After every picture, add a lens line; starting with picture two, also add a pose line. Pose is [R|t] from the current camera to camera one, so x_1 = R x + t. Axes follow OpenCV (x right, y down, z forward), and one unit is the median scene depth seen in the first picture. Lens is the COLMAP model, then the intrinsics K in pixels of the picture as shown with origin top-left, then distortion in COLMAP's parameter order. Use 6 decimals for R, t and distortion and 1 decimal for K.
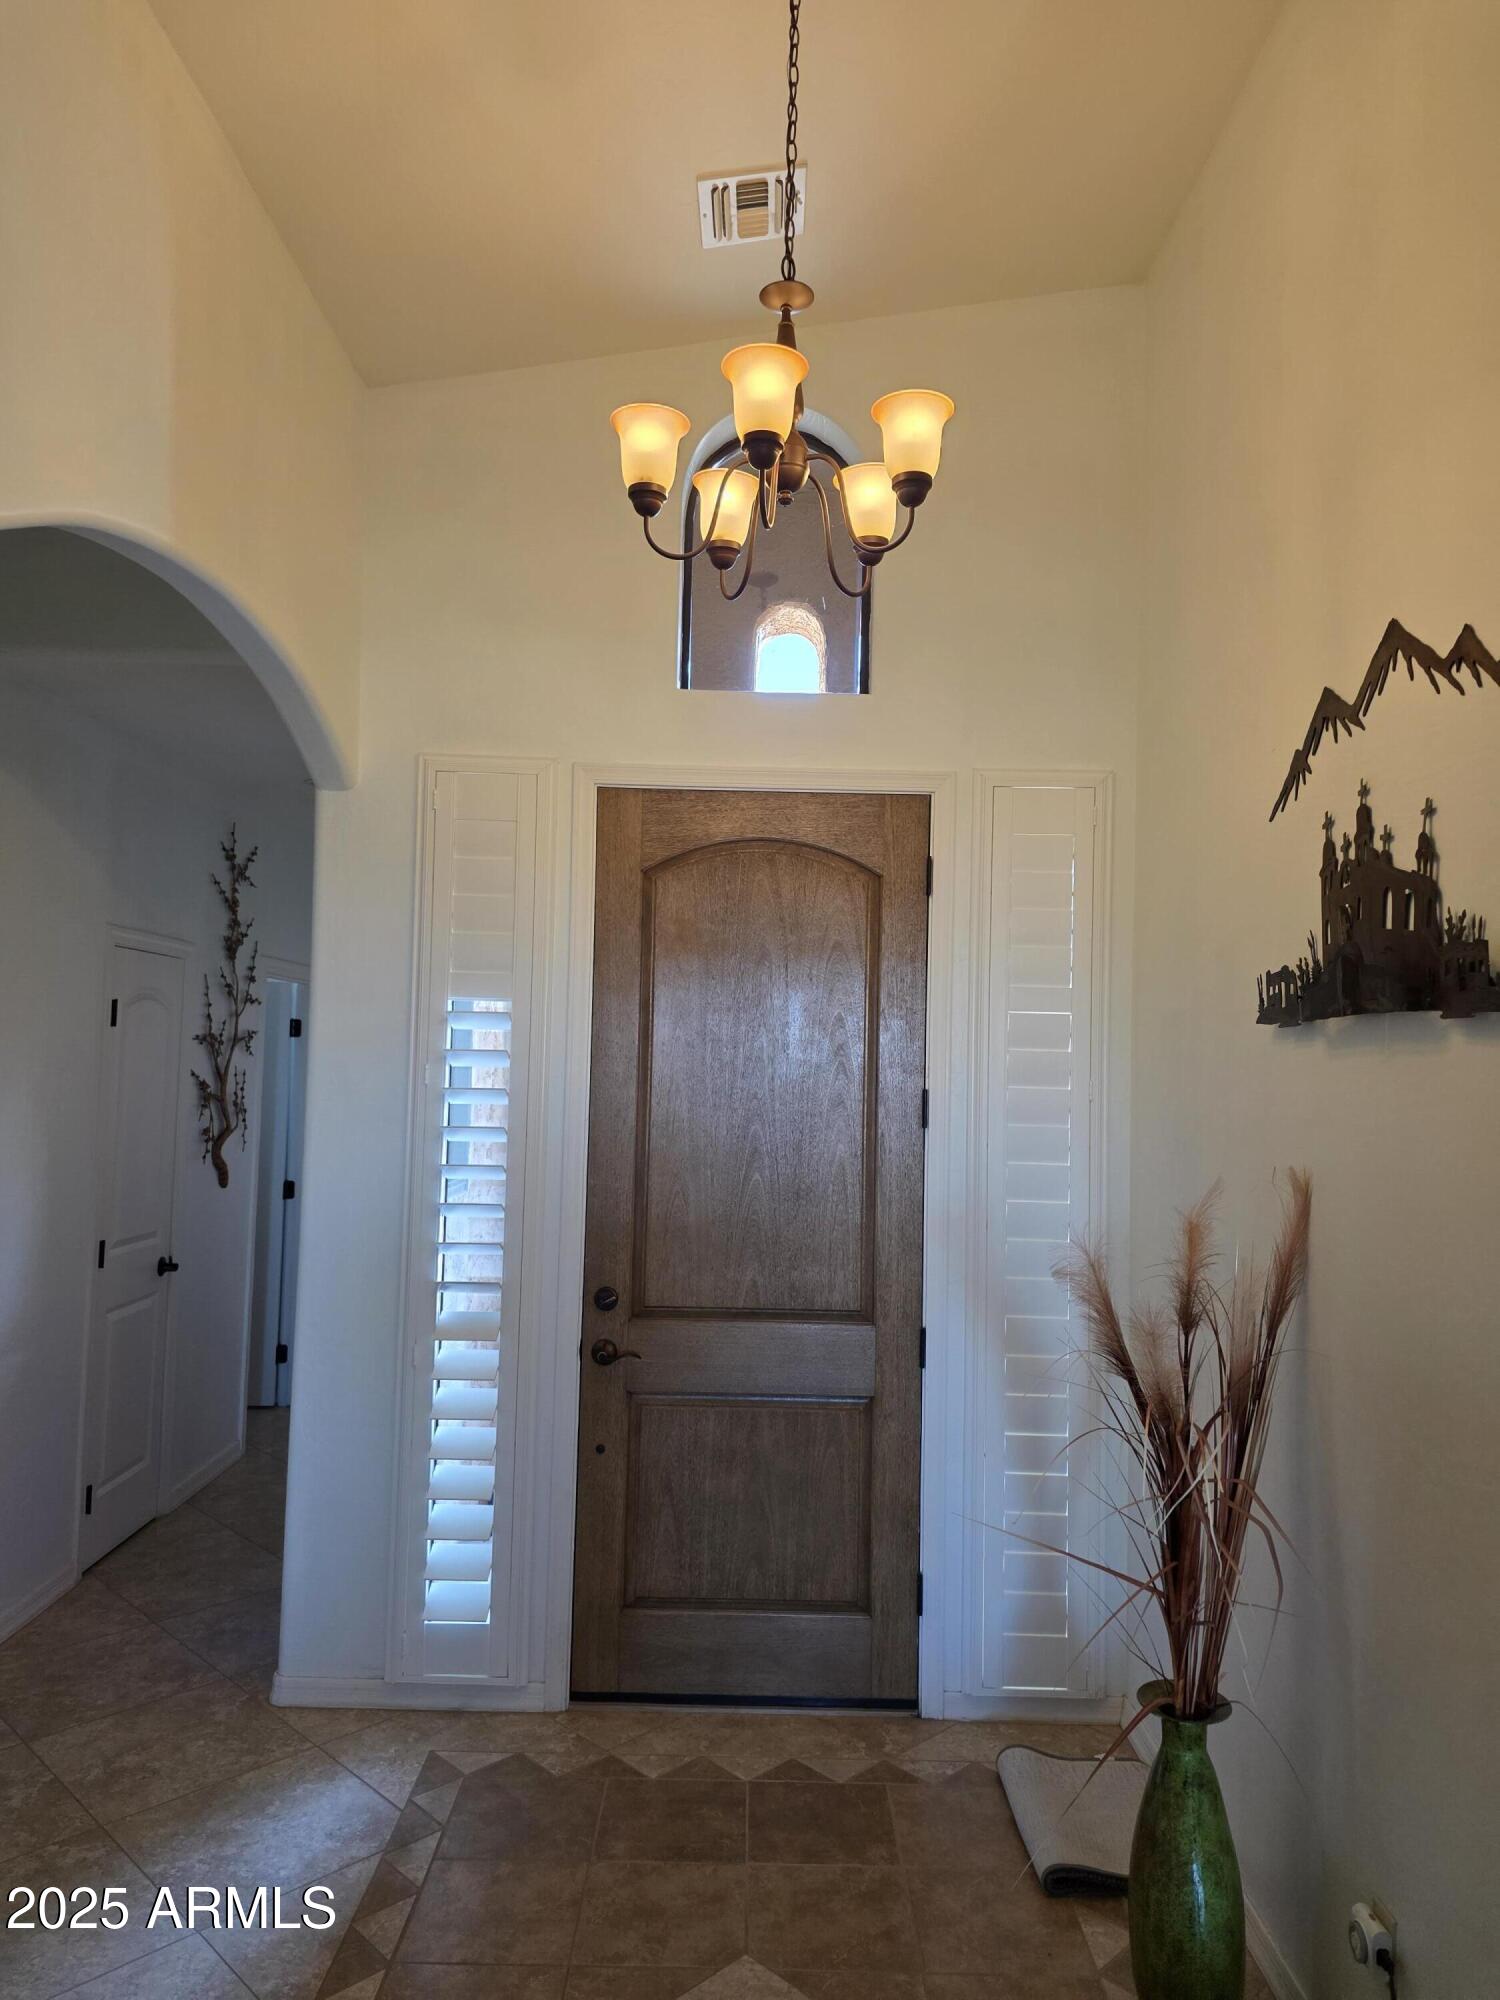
lens RADIAL K [[1343.9, 0, 748.4], [0, 1343.9, 1012.5], [0, 0, 1]] dist [0.048903, -0.020120]
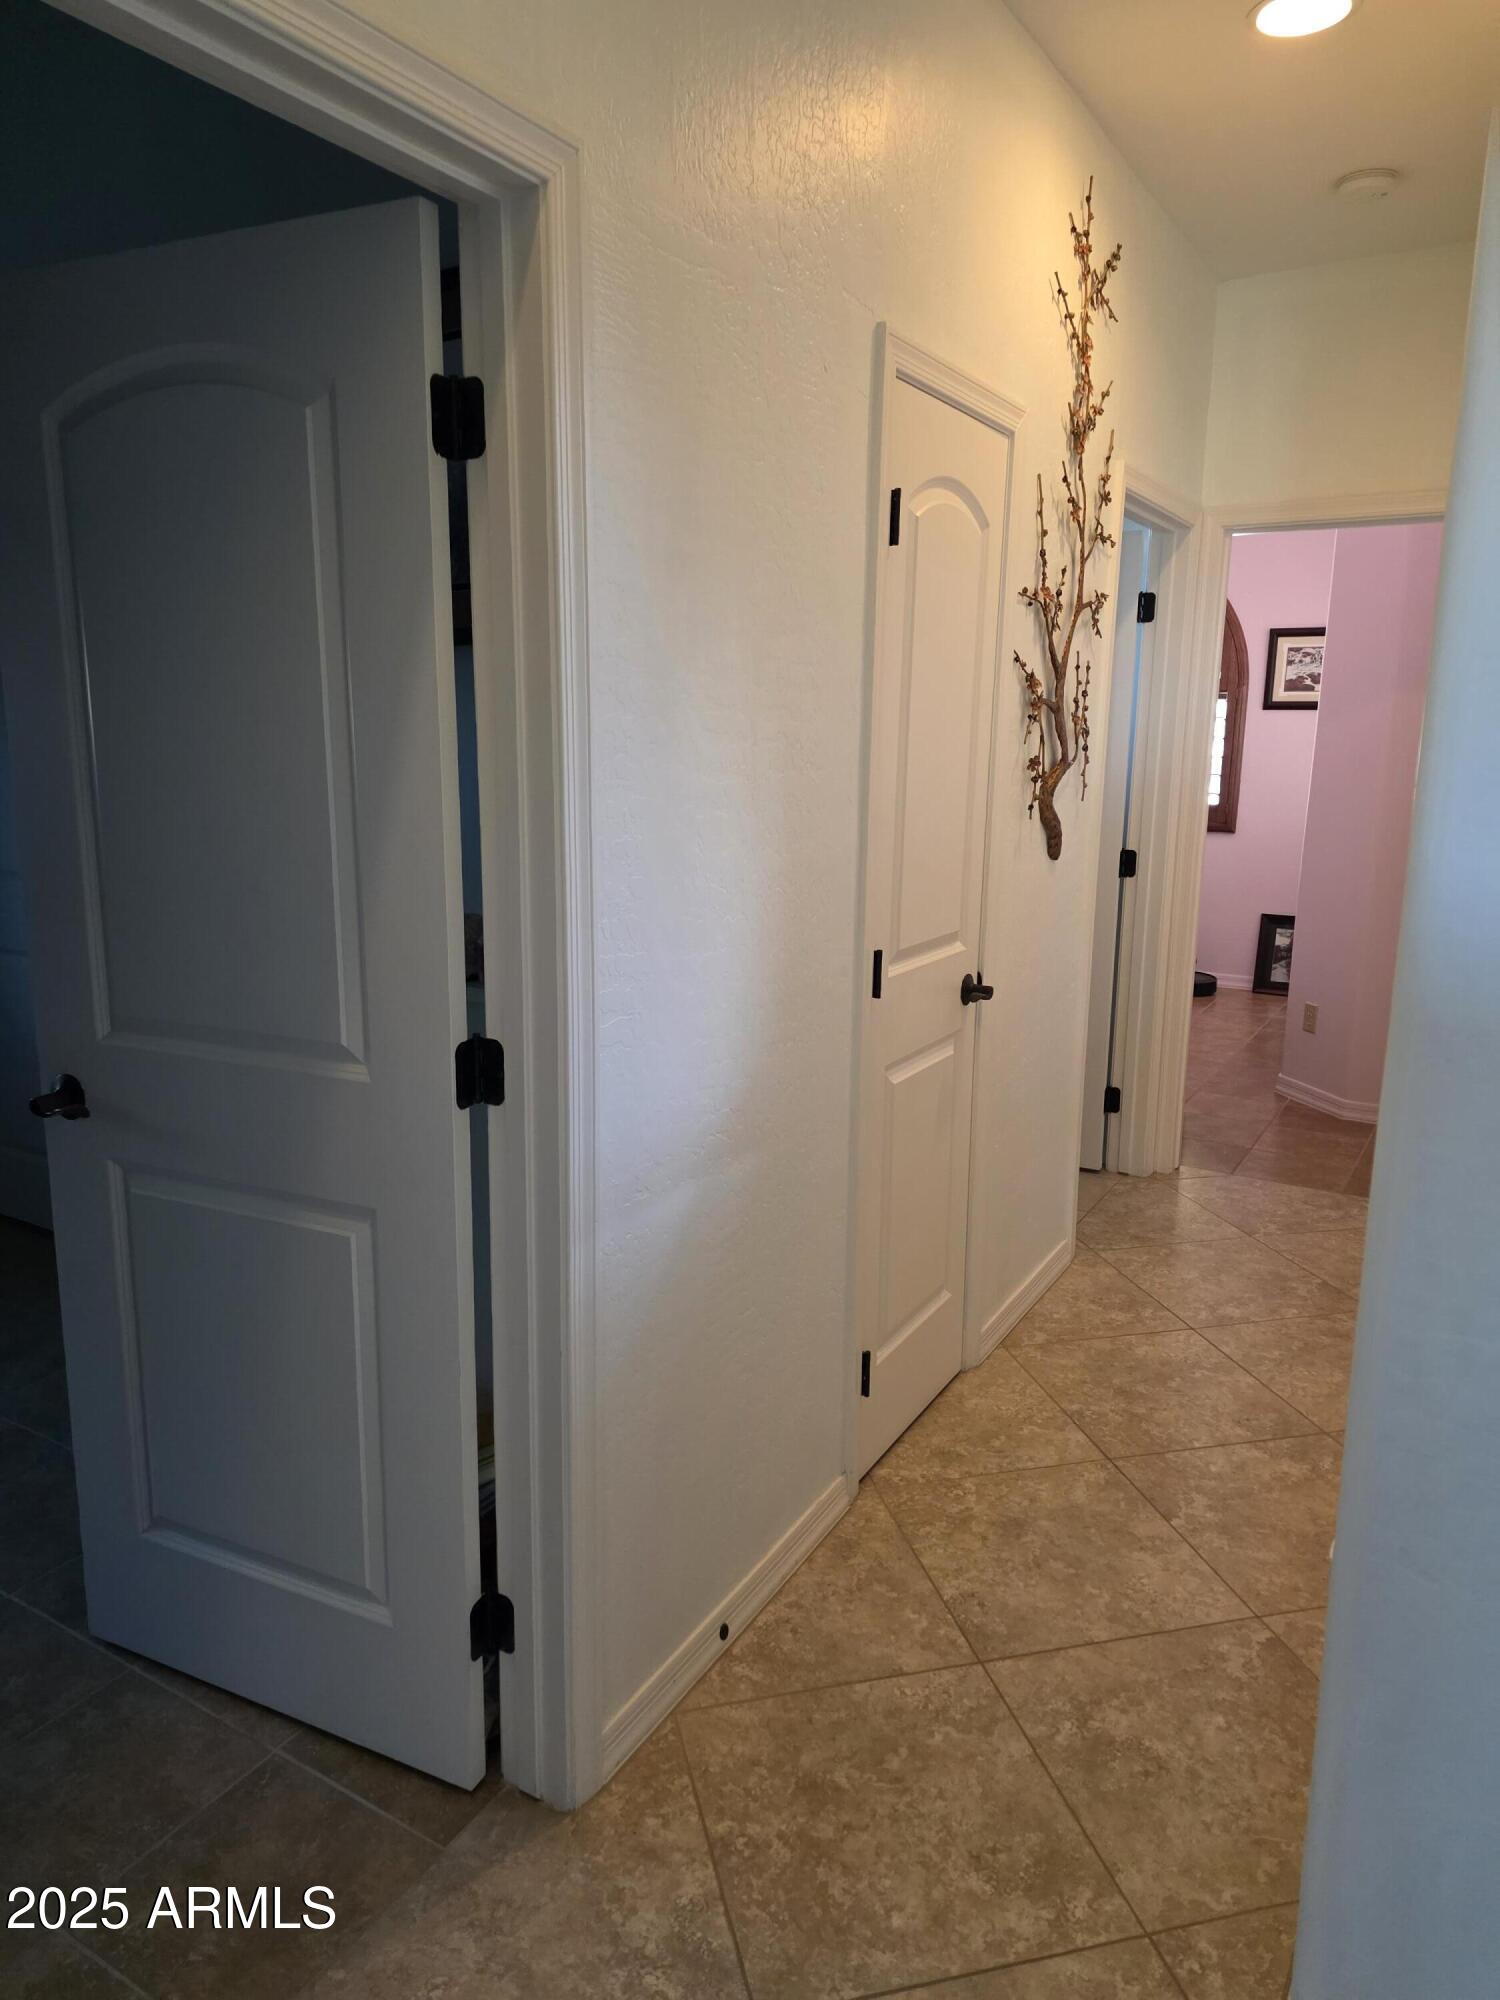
lens RADIAL K [[1343.9, 0, 748.4], [0, 1343.9, 1012.5], [0, 0, 1]] dist [0.048903, -0.020120]
pose [[0.861311, 0.093441, -0.499411, -0.202339], [0.031095, 0.971406, 0.235381, 0.050582], [0.507125, -0.218266, 0.833777, 0.421519]]
